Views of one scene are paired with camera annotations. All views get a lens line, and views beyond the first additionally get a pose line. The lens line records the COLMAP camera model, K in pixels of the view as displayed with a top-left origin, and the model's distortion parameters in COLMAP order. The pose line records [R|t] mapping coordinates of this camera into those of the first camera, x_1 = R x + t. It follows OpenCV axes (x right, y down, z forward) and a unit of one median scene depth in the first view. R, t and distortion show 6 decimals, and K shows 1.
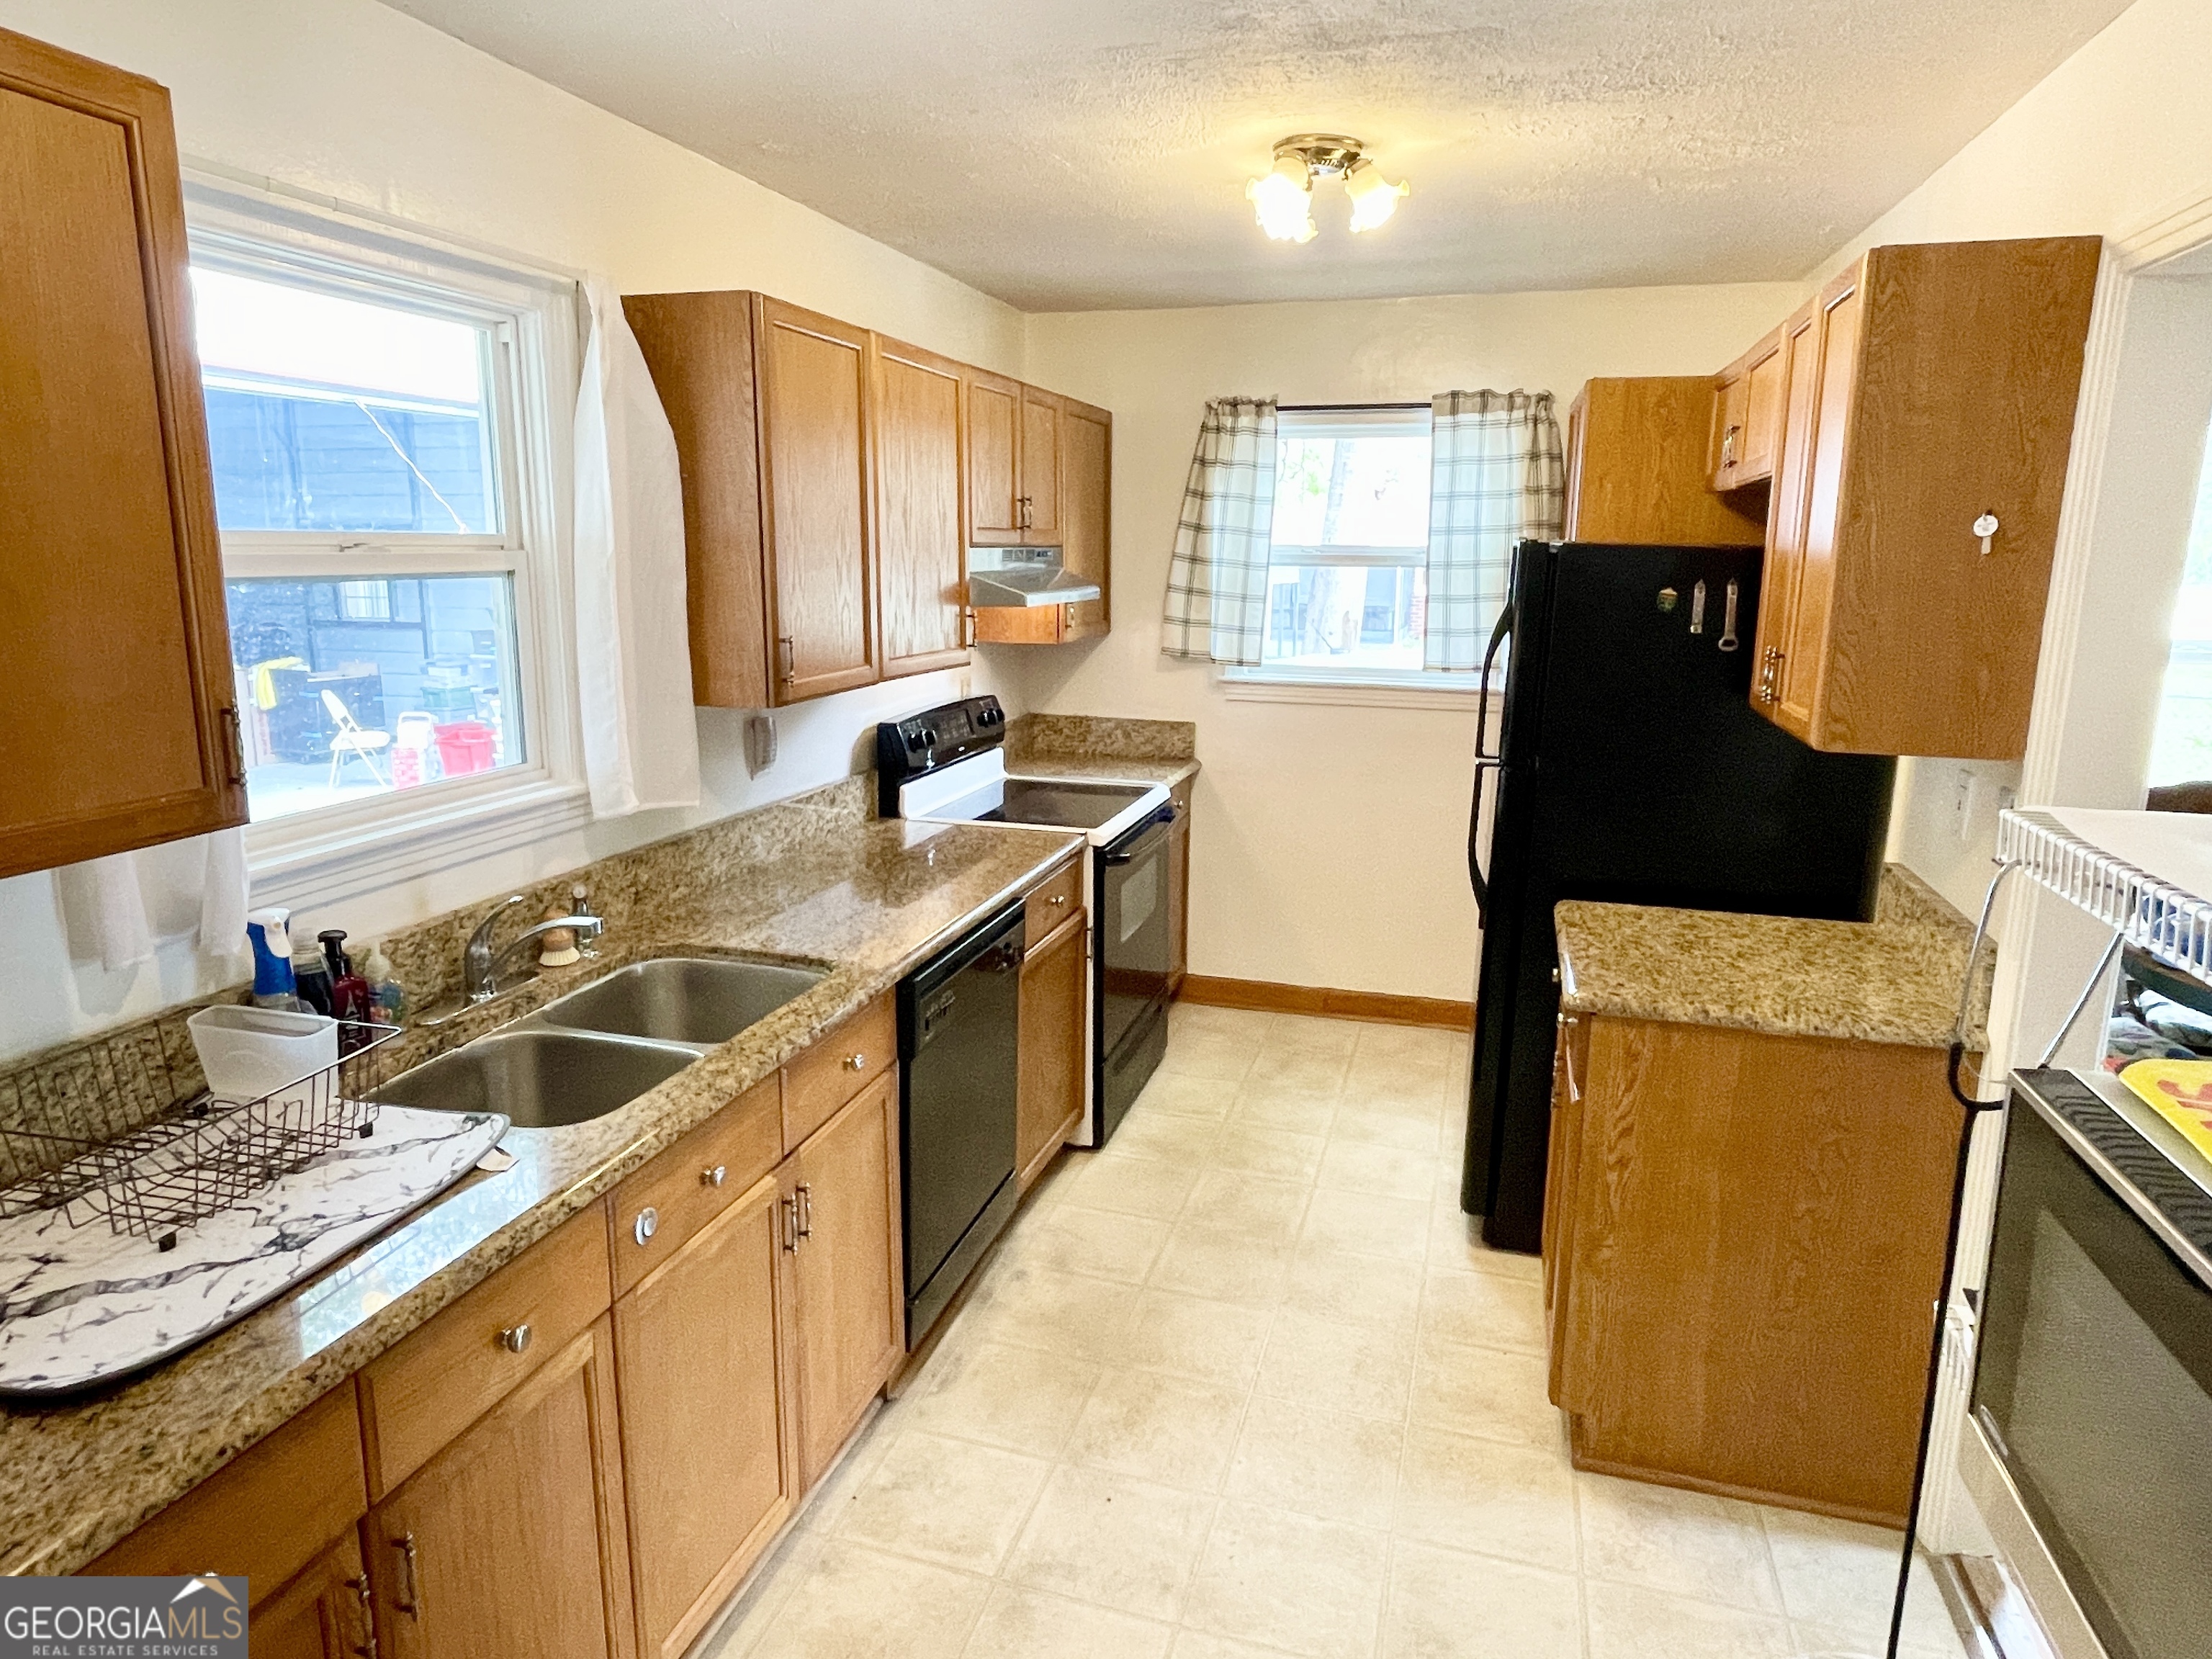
lens RADIAL K [[1304.9, 0, 1108.6], [0, 1304.9, 809.0], [0, 0, 1]] dist [0.002702, -0.017751]
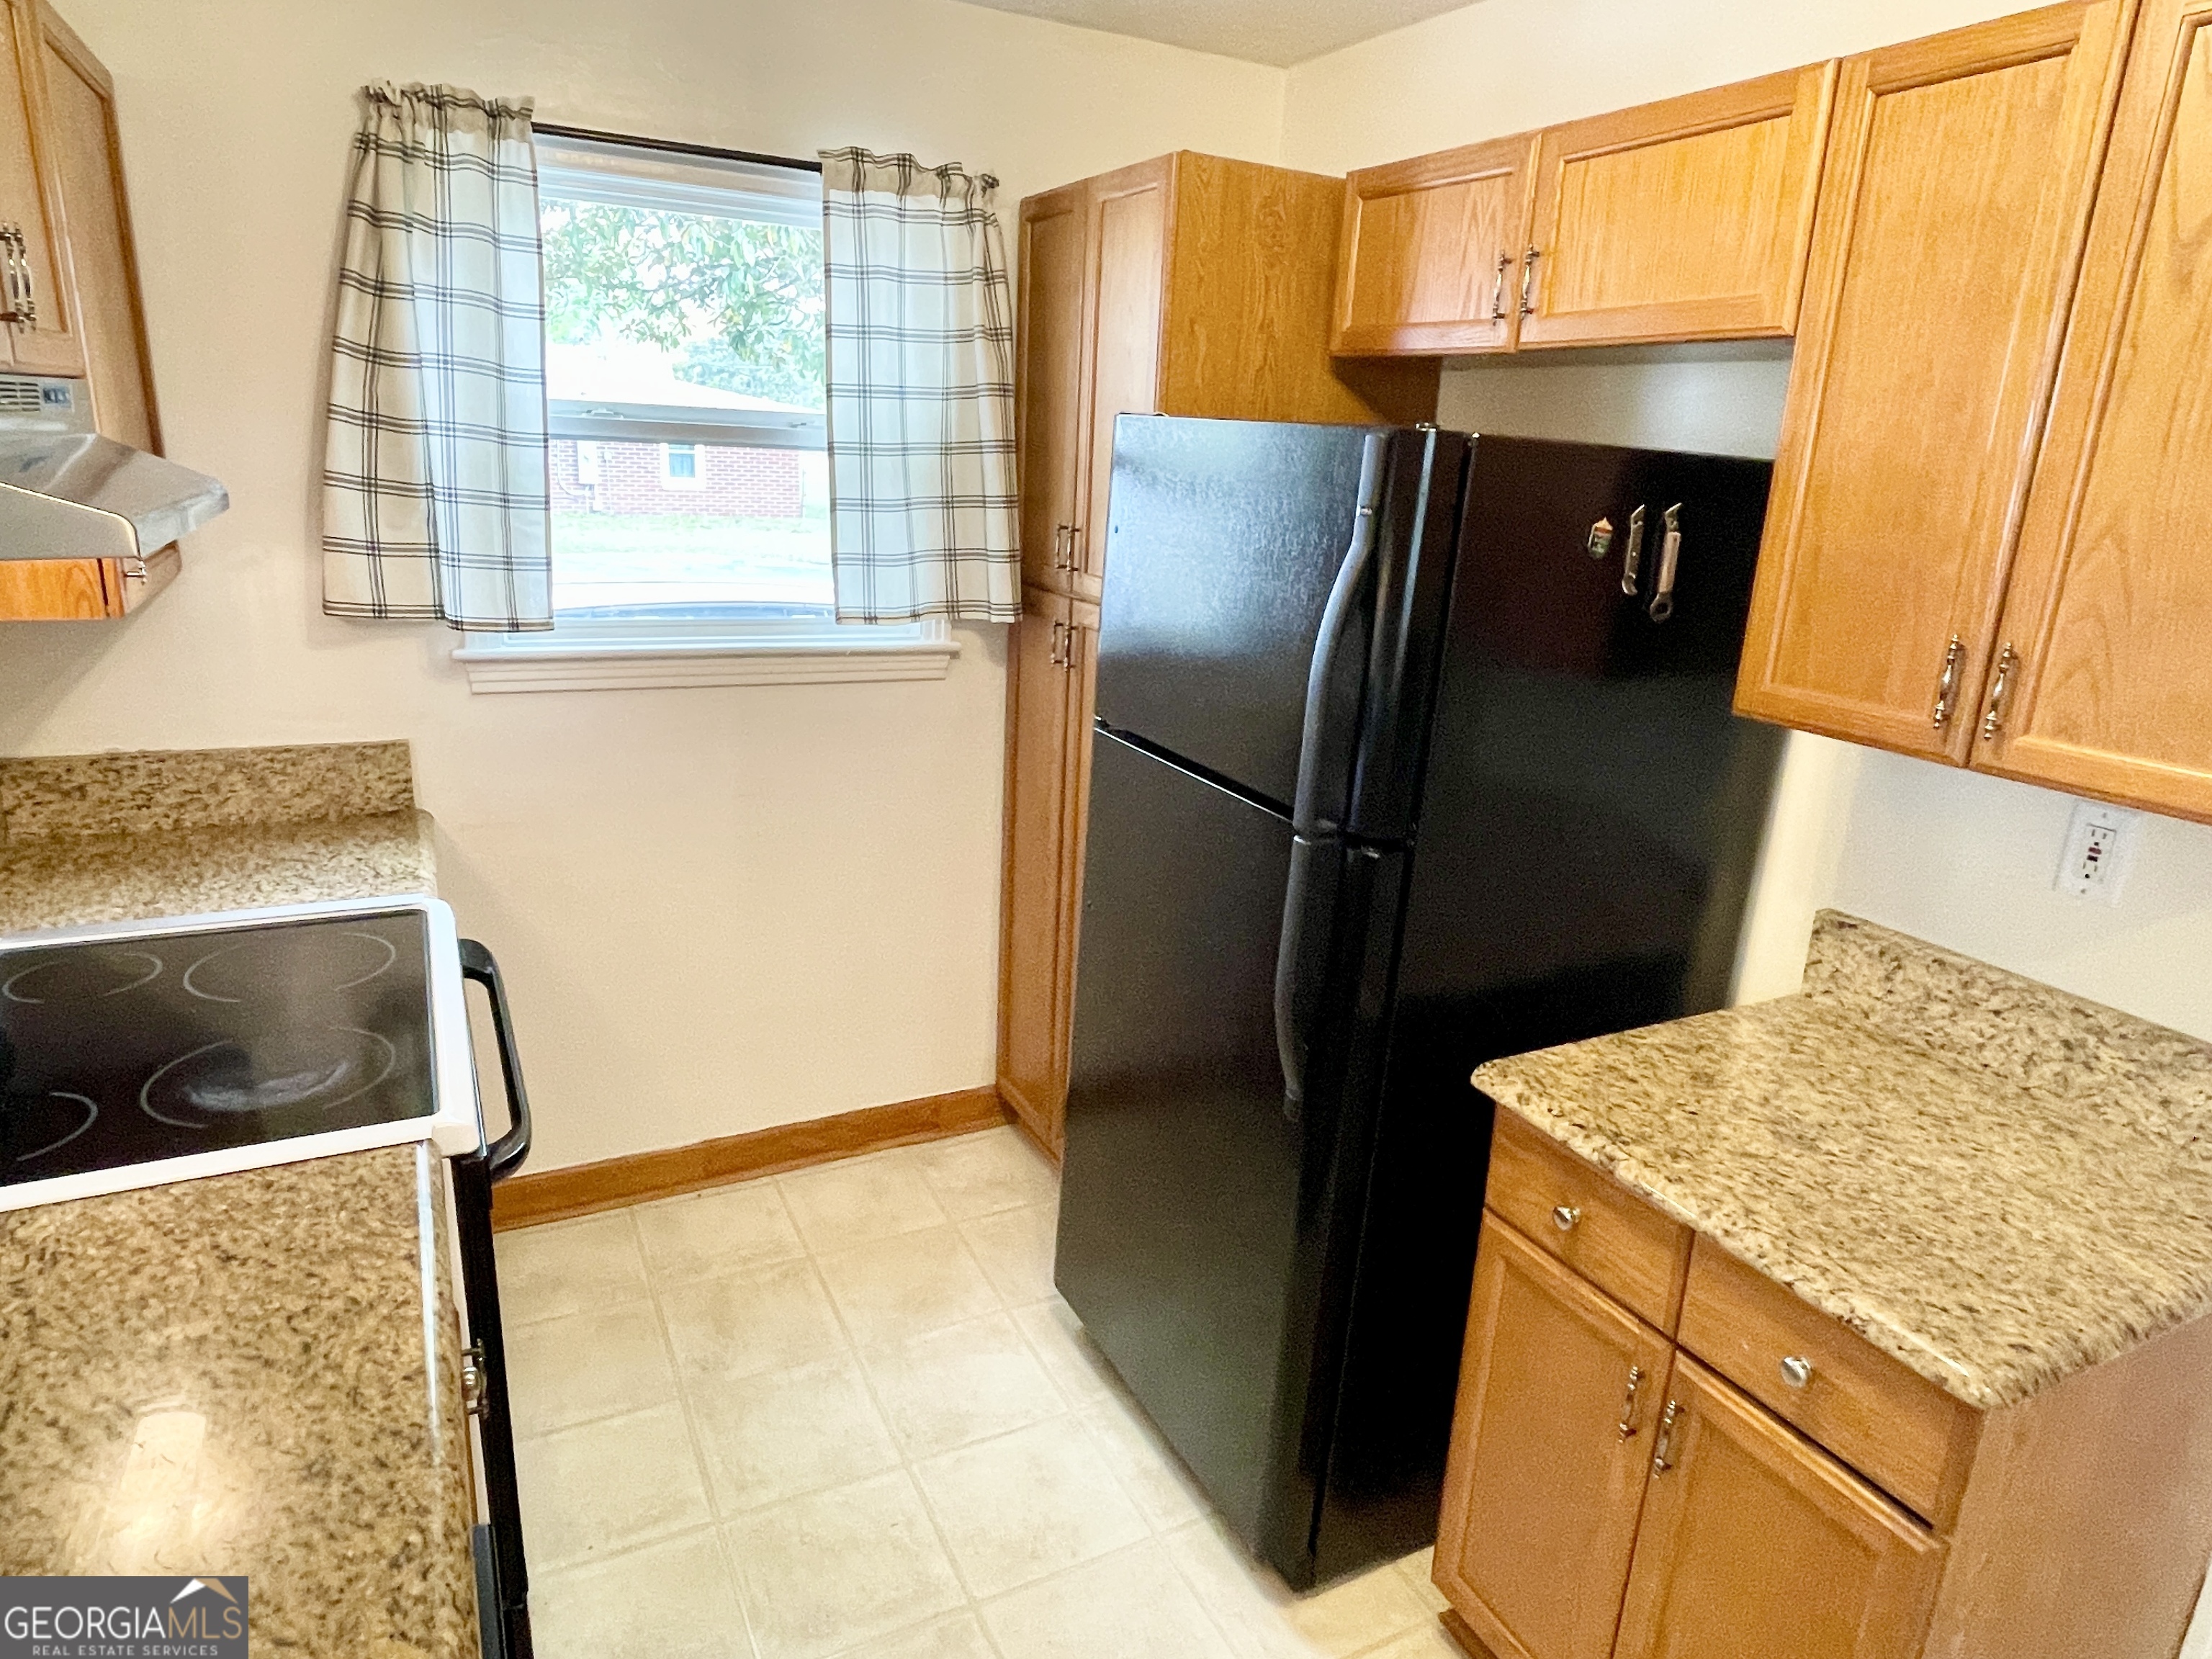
lens RADIAL K [[1304.9, 0, 1108.6], [0, 1304.9, 809.0], [0, 0, 1]] dist [0.002702, -0.017751]
pose [[0.718769, -0.159650, 0.676671, -0.096926], [0.093228, 0.986620, 0.133750, -0.089834], [-0.688970, -0.033051, 0.724036, 0.465310]]
